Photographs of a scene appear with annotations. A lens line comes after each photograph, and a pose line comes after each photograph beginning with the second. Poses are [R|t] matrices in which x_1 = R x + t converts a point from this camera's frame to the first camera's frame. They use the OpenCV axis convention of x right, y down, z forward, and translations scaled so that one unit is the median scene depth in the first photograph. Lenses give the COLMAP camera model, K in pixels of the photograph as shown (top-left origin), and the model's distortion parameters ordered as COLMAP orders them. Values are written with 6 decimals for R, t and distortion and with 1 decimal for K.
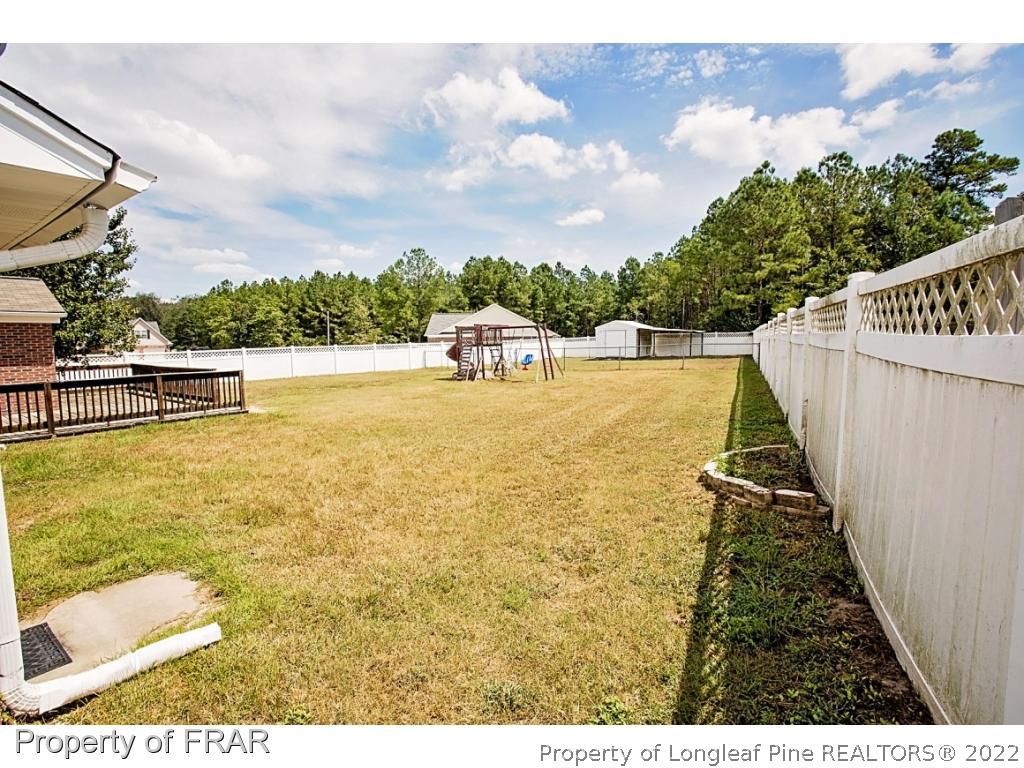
lens RADIAL K [[499.8, 0, 507.8], [0, 499.8, 382.5], [0, 0, 1]] dist [-0.072766, 0.034050]
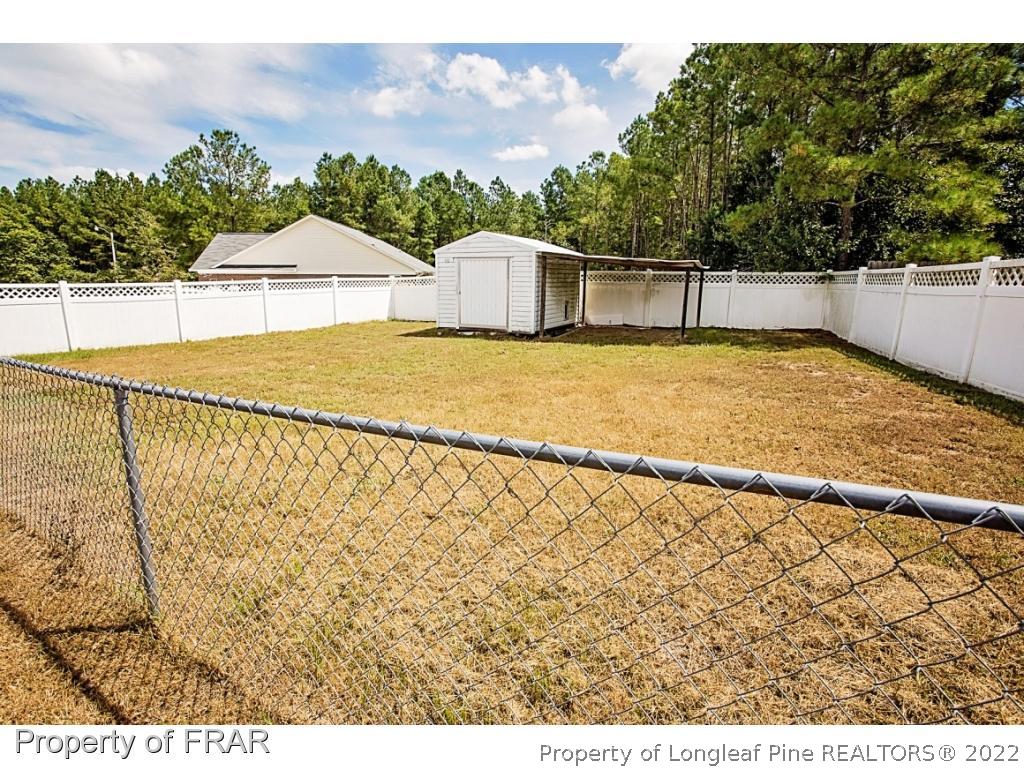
lens RADIAL K [[499.8, 0, 507.8], [0, 499.8, 382.5], [0, 0, 1]] dist [-0.072766, 0.034050]
pose [[0.991859, -0.000406, 0.127342, 0.084718], [-0.014003, 0.993582, 0.112240, -0.024209], [-0.126570, -0.113110, 0.985488, 0.280265]]
